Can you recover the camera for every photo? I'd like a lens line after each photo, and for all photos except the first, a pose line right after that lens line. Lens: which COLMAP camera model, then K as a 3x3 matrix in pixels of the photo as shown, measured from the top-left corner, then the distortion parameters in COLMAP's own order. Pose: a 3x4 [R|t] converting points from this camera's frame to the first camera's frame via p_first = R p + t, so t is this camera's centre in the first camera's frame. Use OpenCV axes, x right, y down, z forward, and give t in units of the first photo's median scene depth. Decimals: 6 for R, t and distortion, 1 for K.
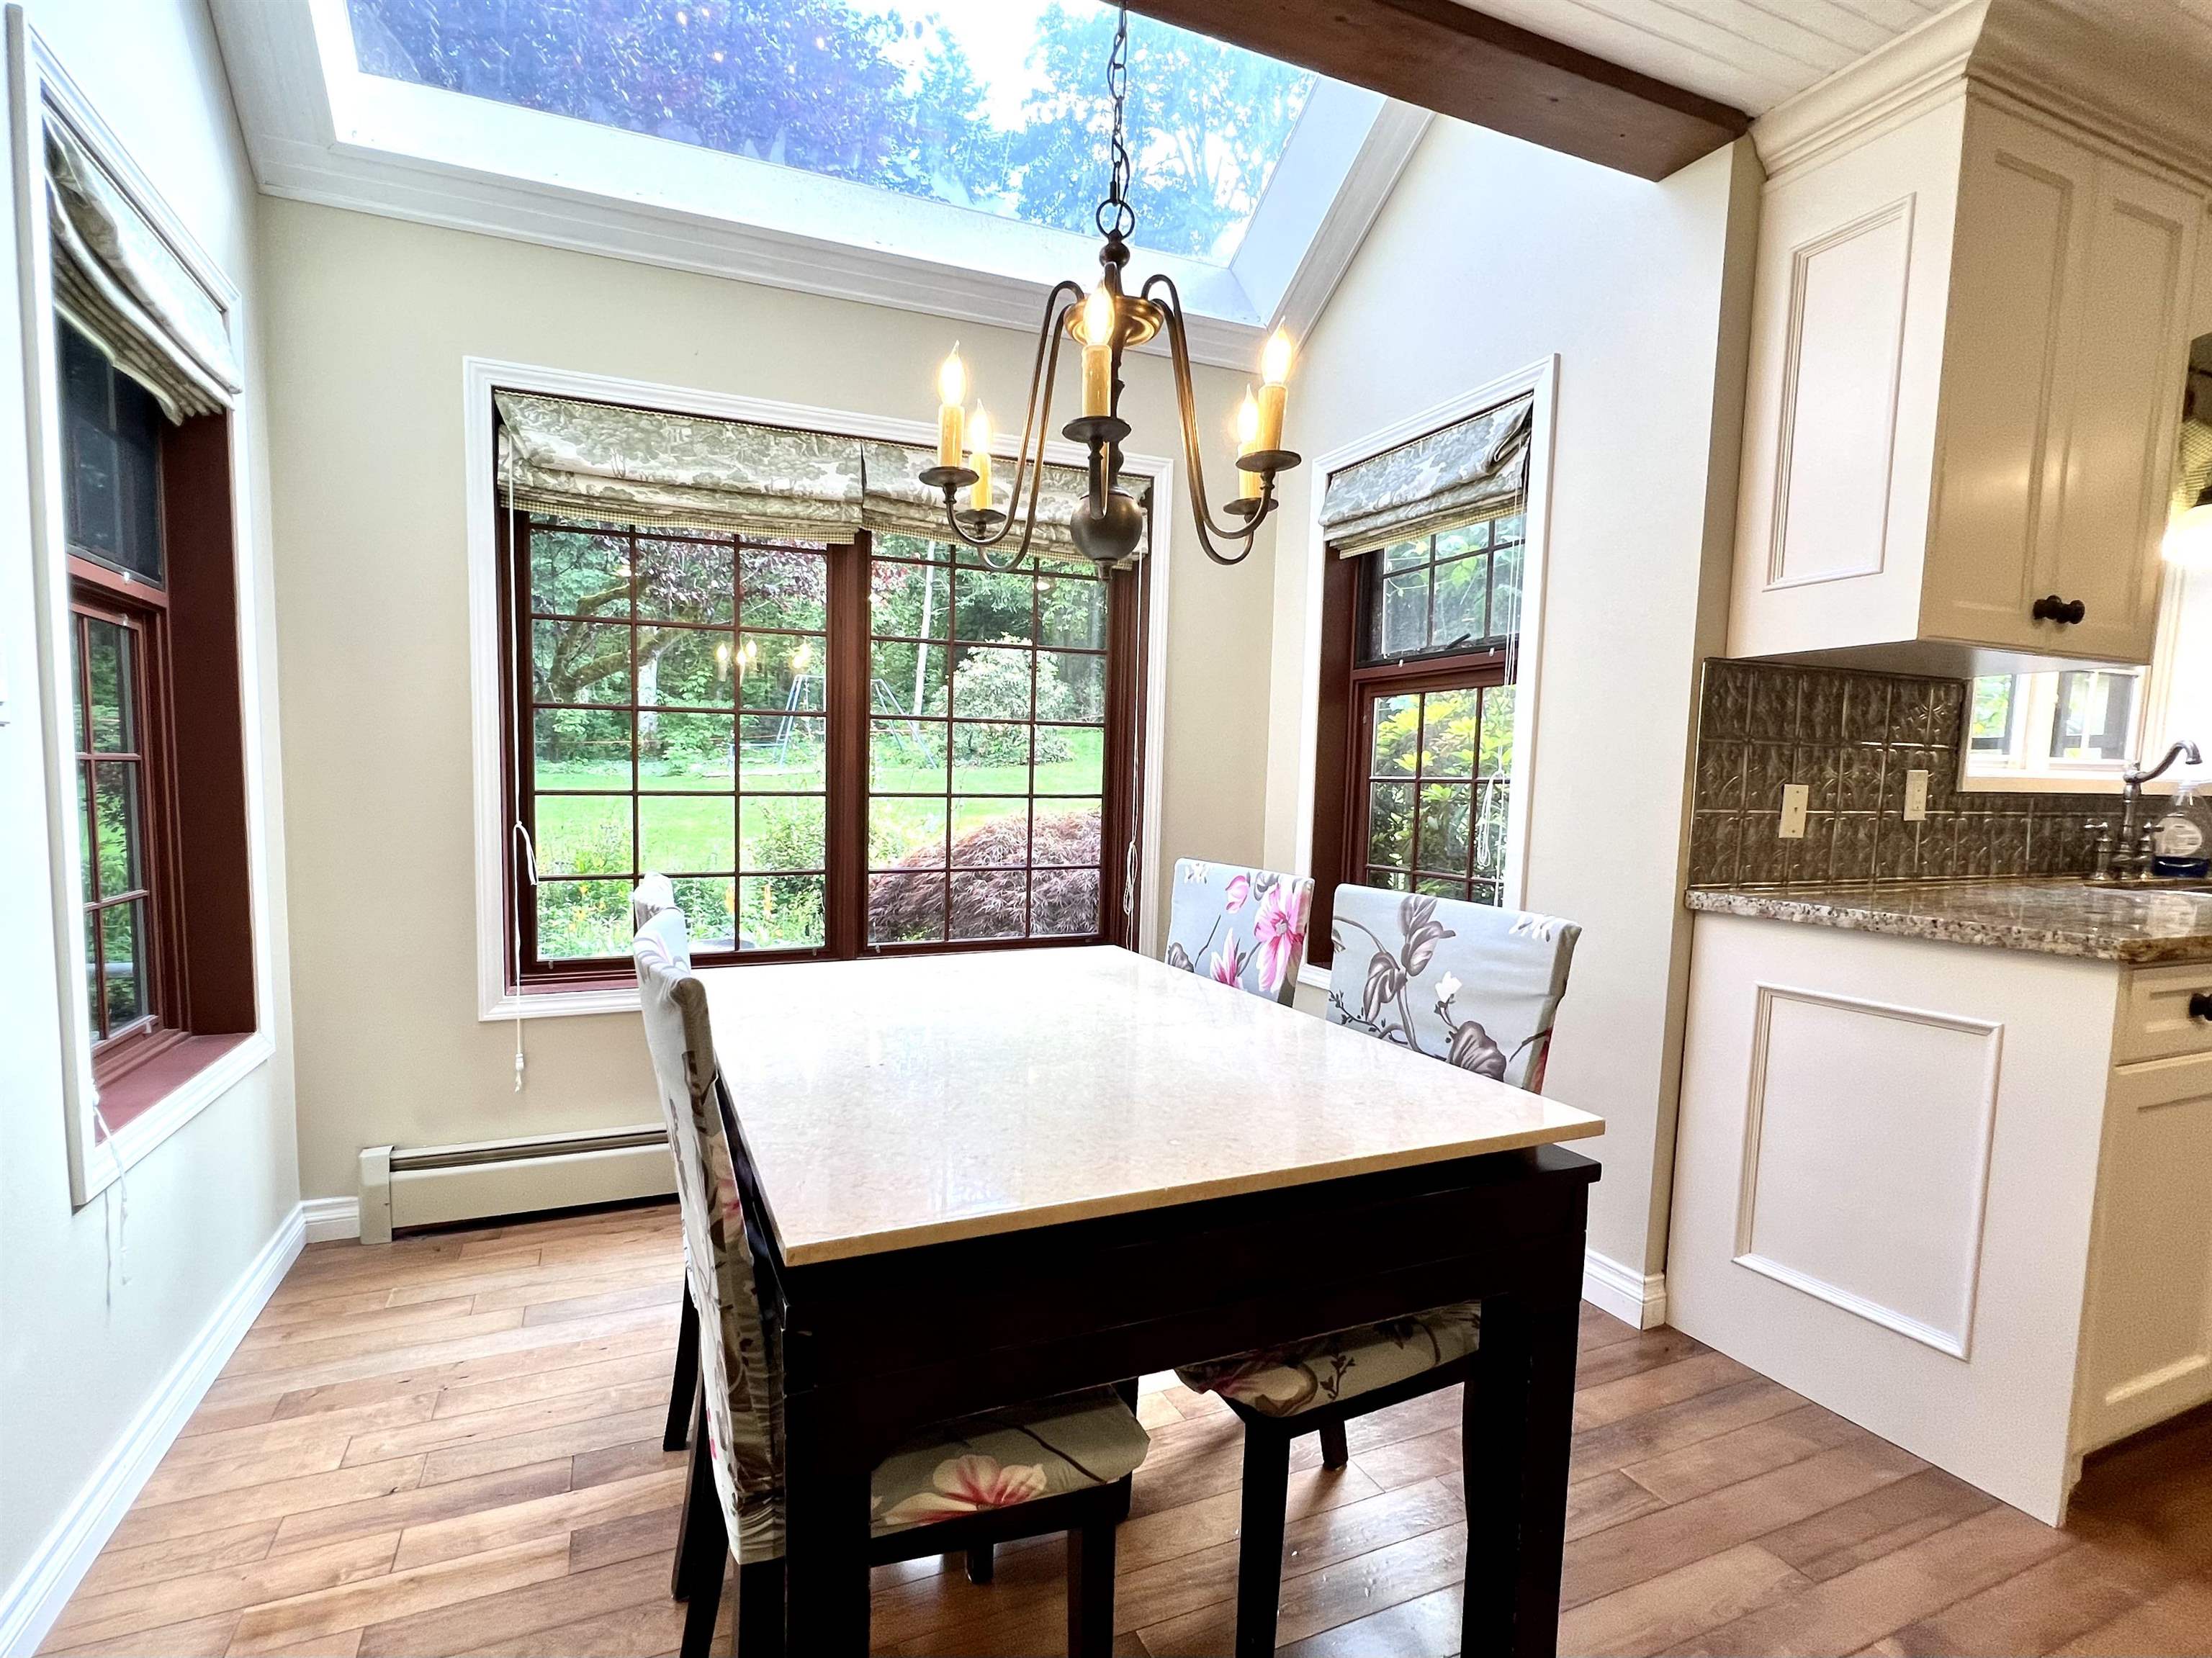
lens RADIAL K [[986.5, 0, 1004.7], [0, 986.5, 876.9], [0, 0, 1]] dist [-0.002622, 0.000605]
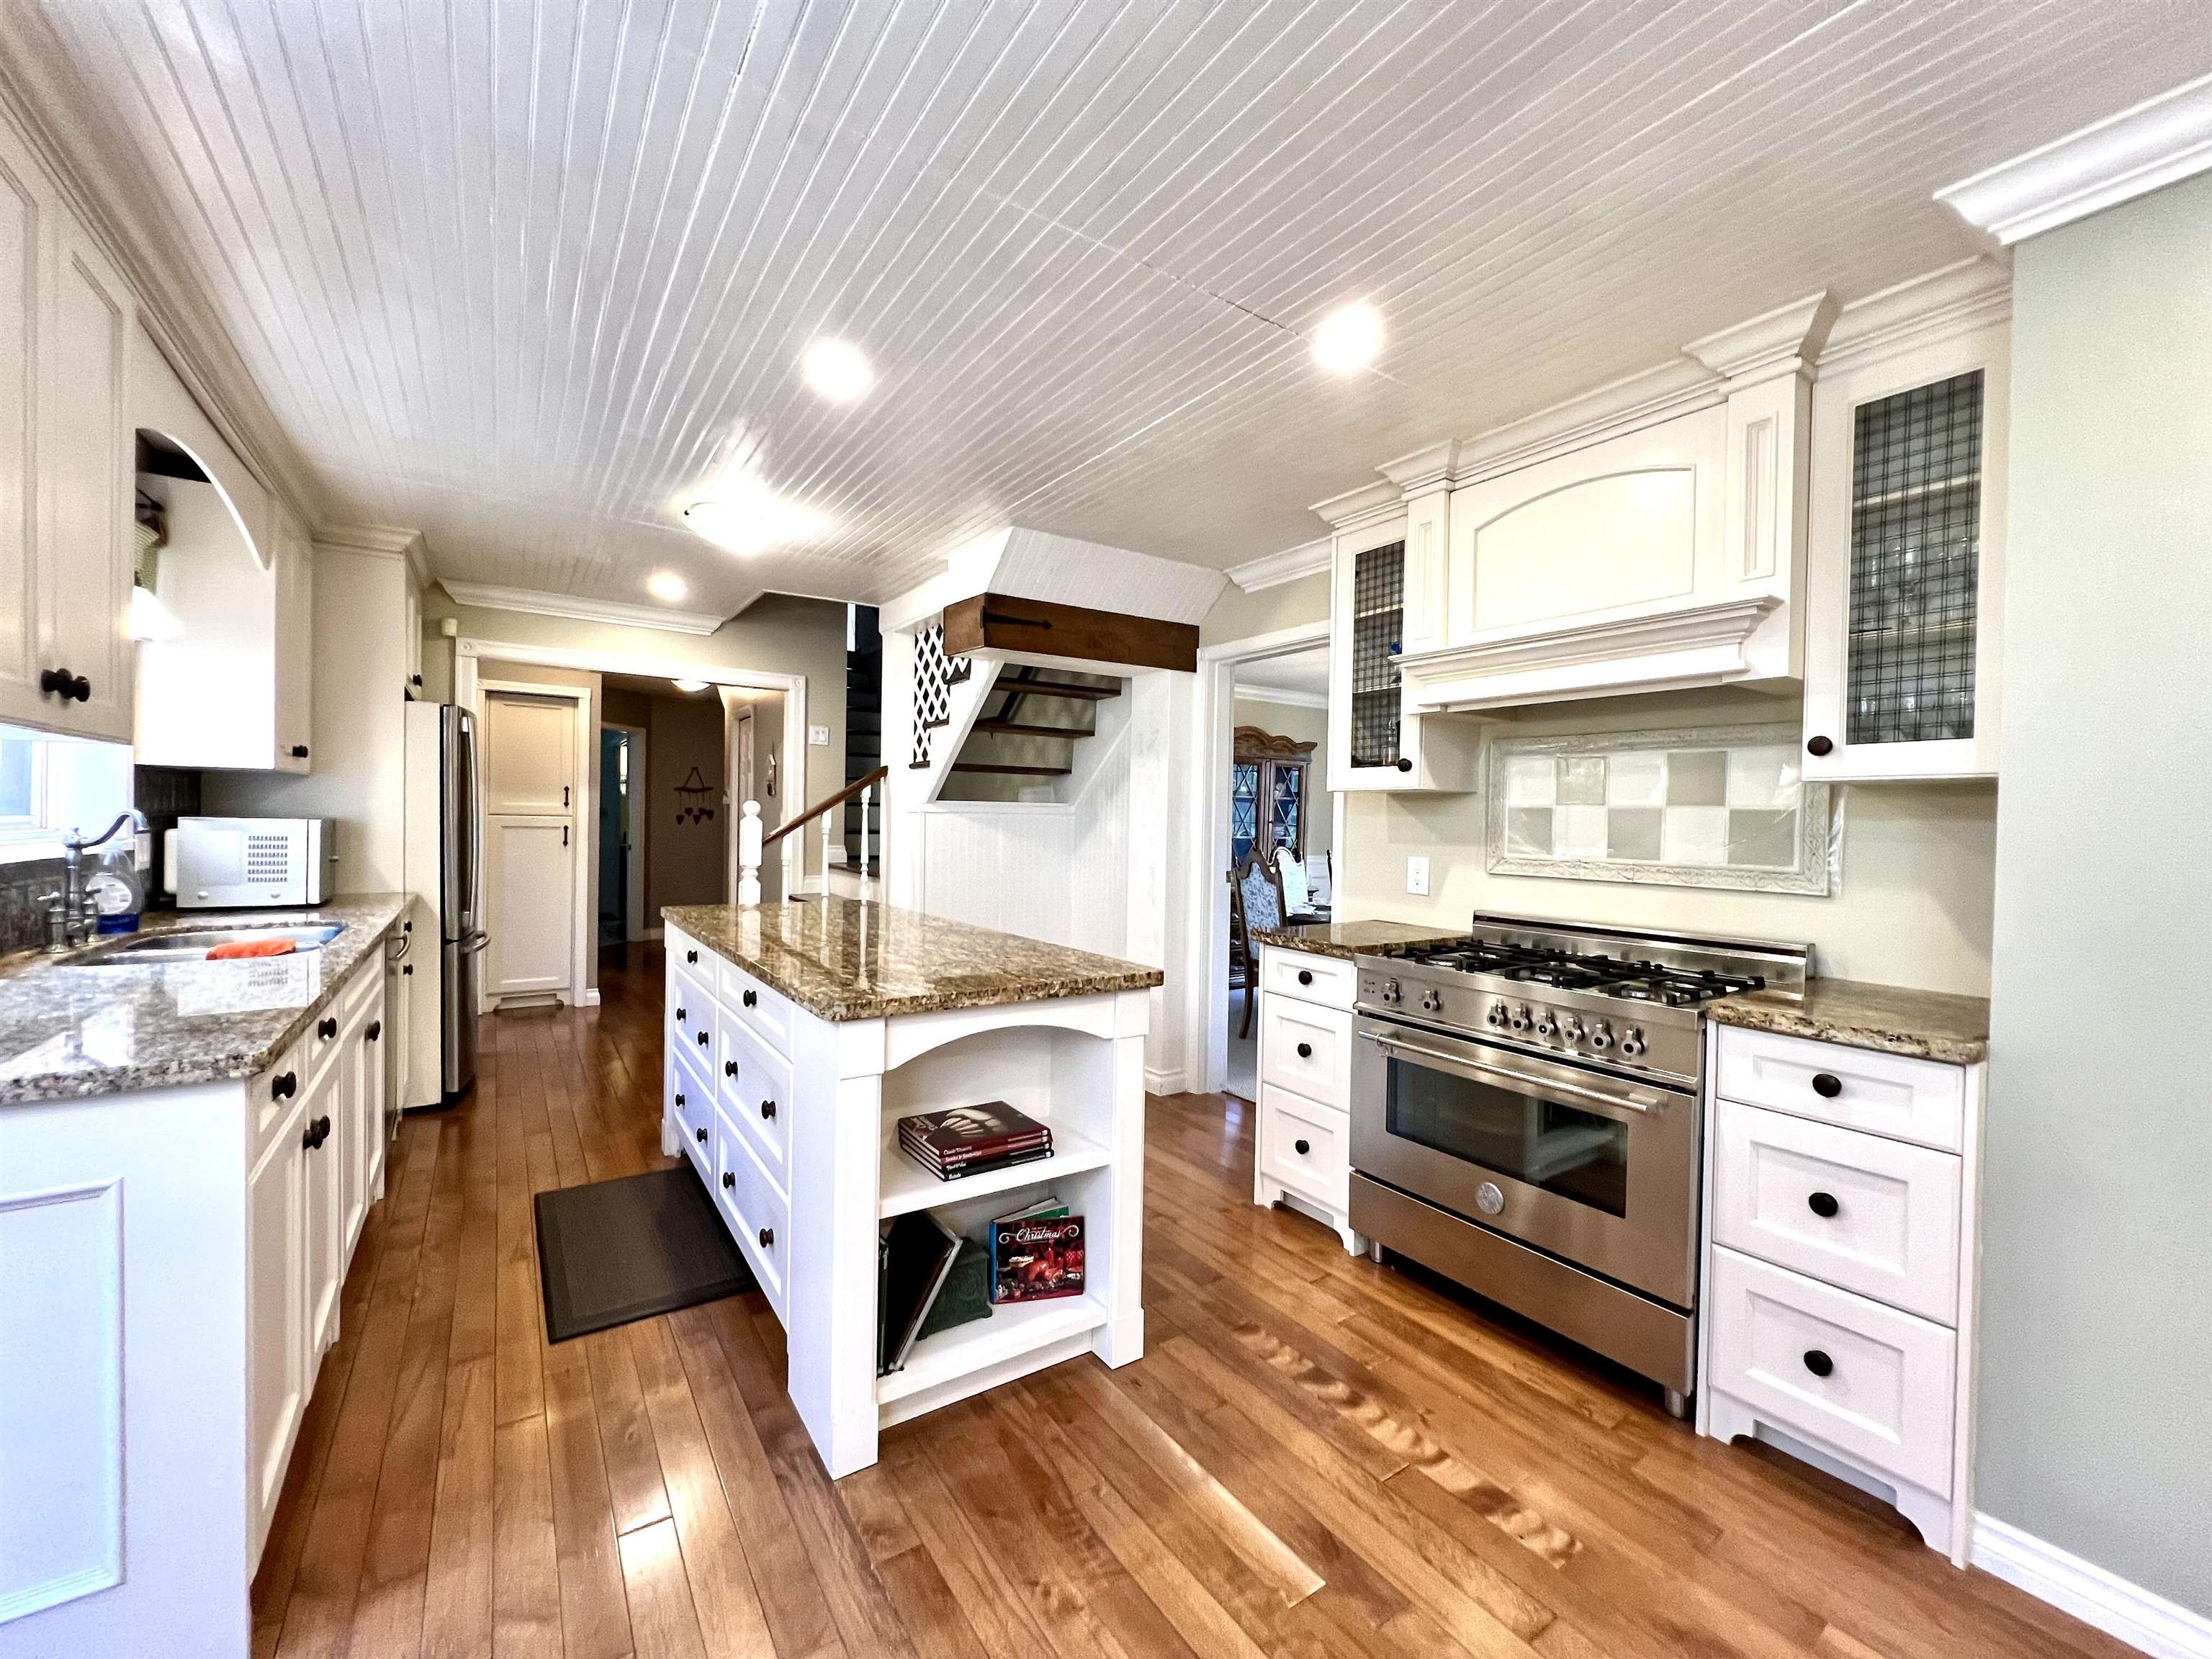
lens RADIAL K [[885.3, 0, 1106.0], [0, 885.3, 829.5], [0, 0, 1]] dist [-0.001739, 0.000034]
pose [[-0.237177, -0.028072, 0.971061, 0.052494], [0.073111, 0.996232, 0.046657, -0.089954], [-0.968711, 0.082061, -0.234231, 0.233910]]
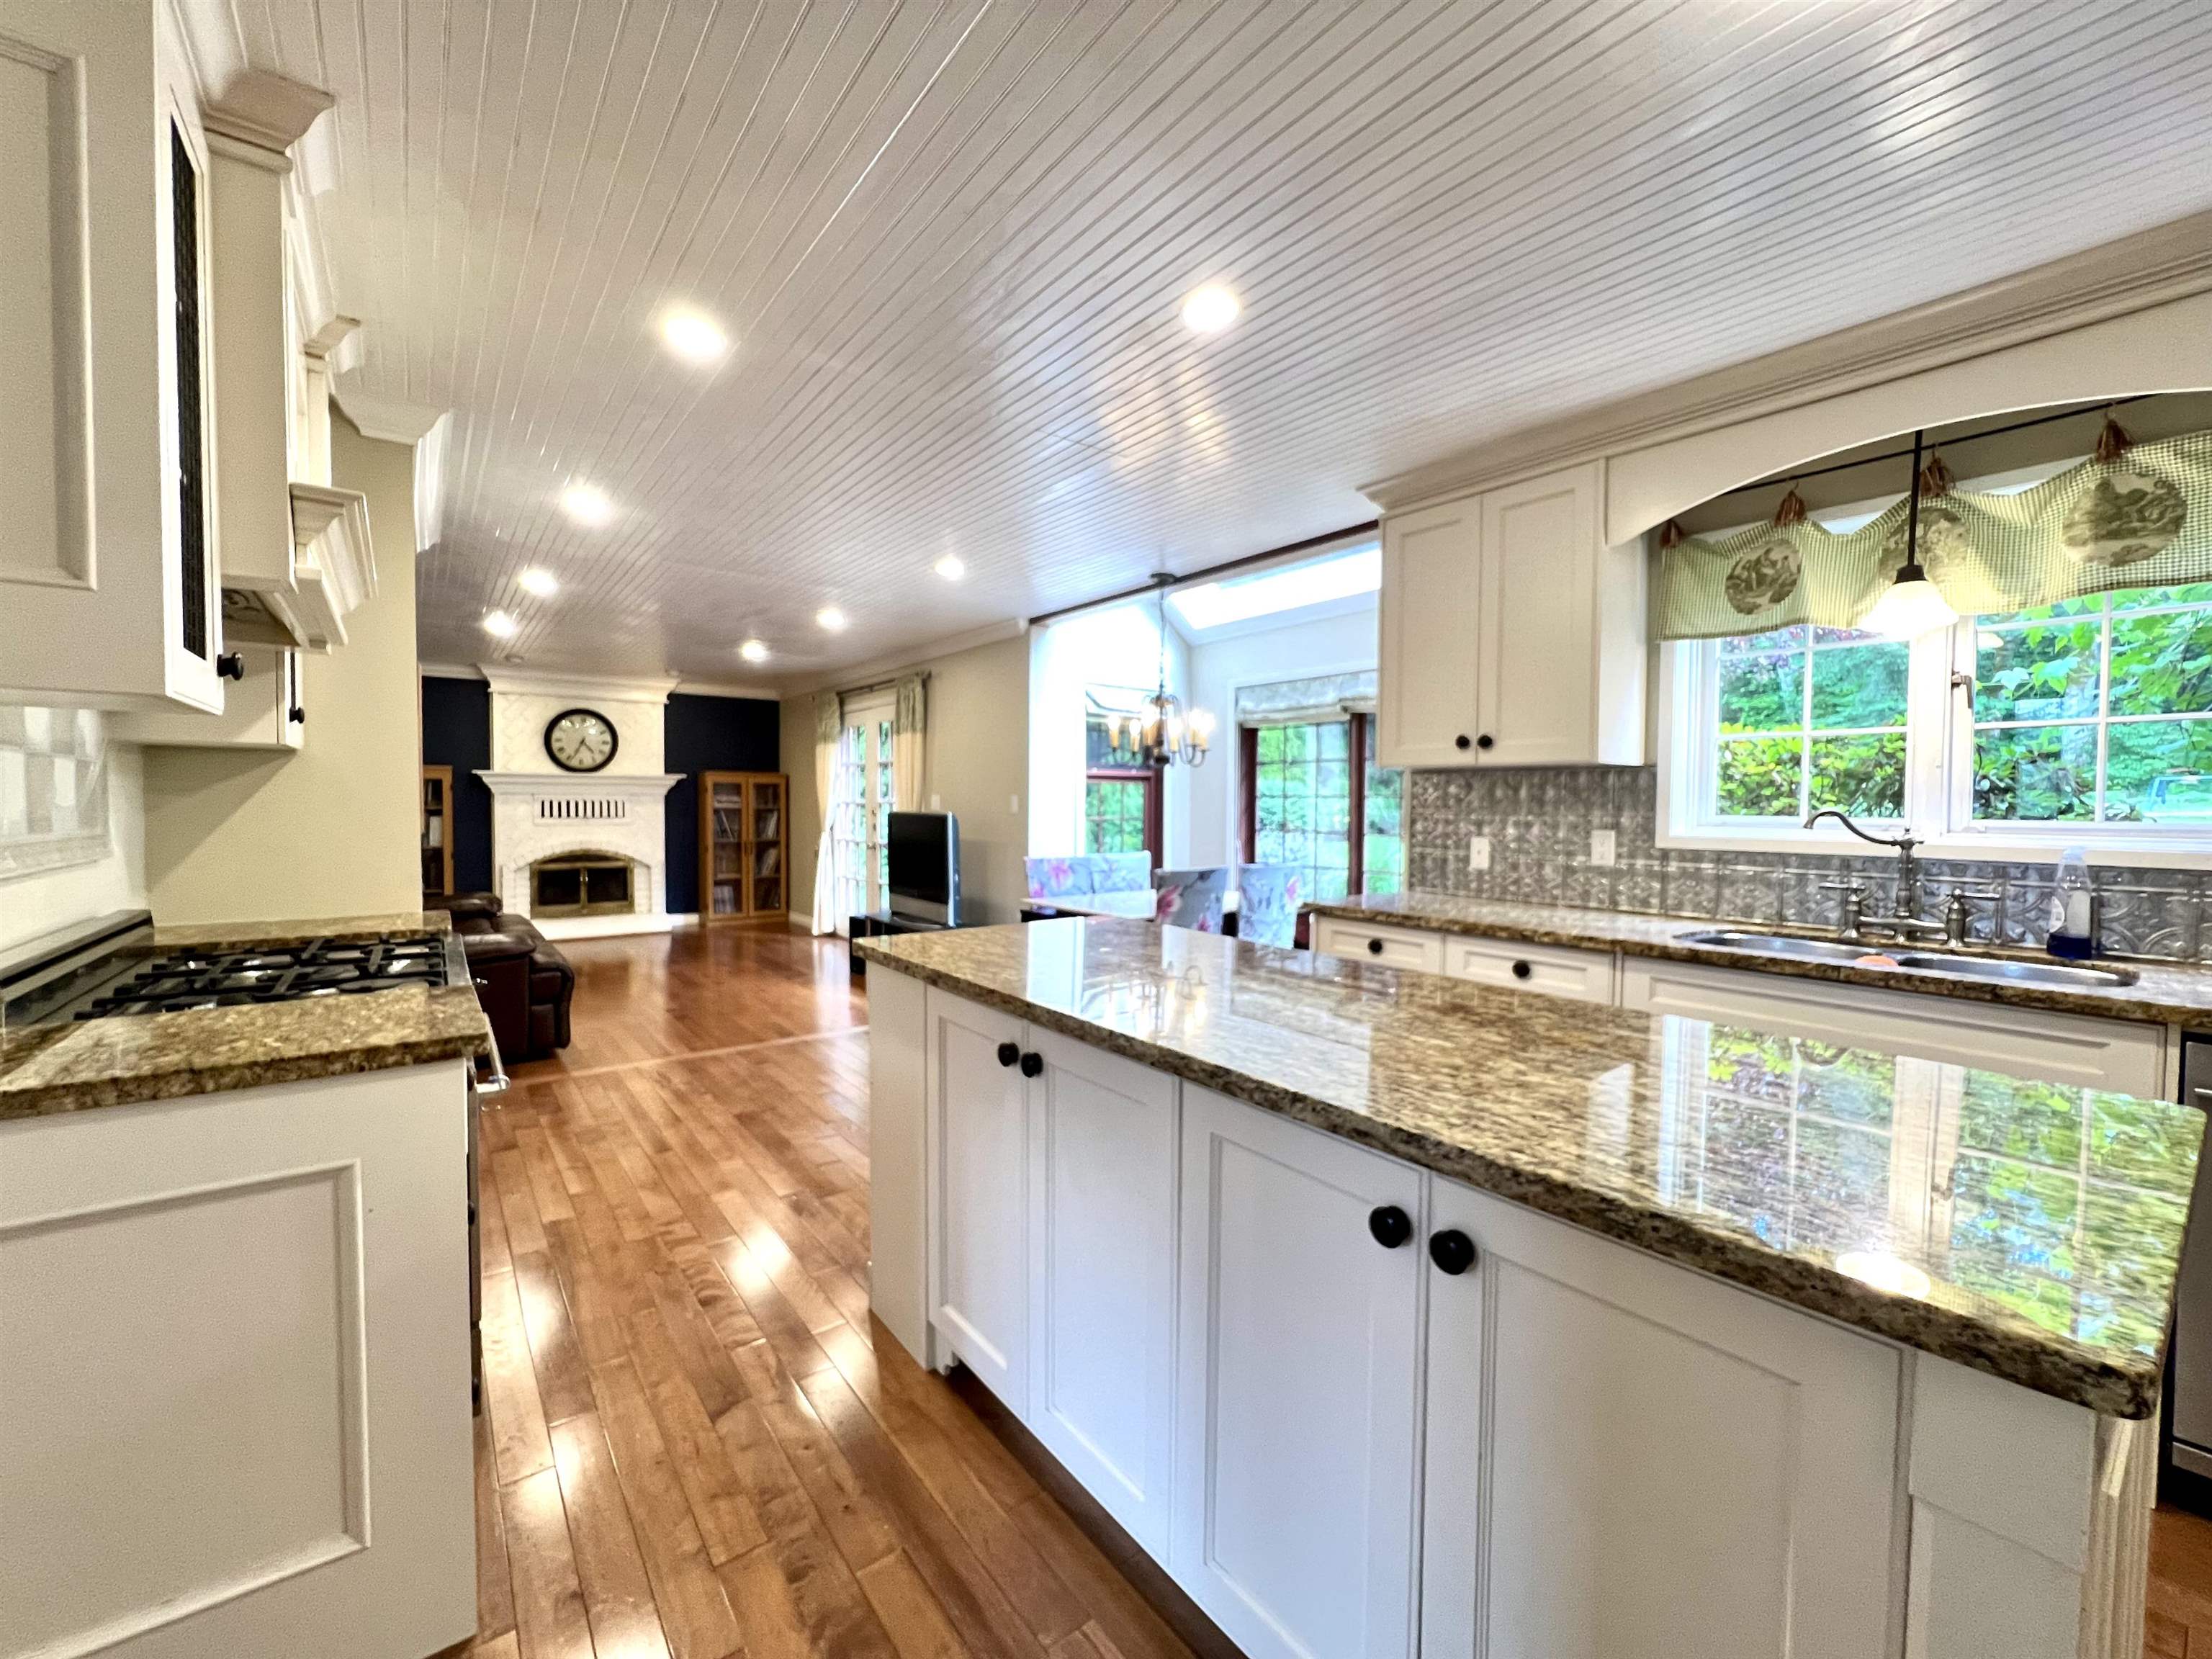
lens RADIAL K [[934.2, 0, 1106.0], [0, 934.2, 829.5], [0, 0, 1]] dist [-0.000492, -0.000012]
pose [[0.270899, 0.016835, -0.962461, 2.065884], [-0.095918, 0.995343, -0.009588, -0.026743], [0.957817, 0.094915, 0.271252, -0.063226]]
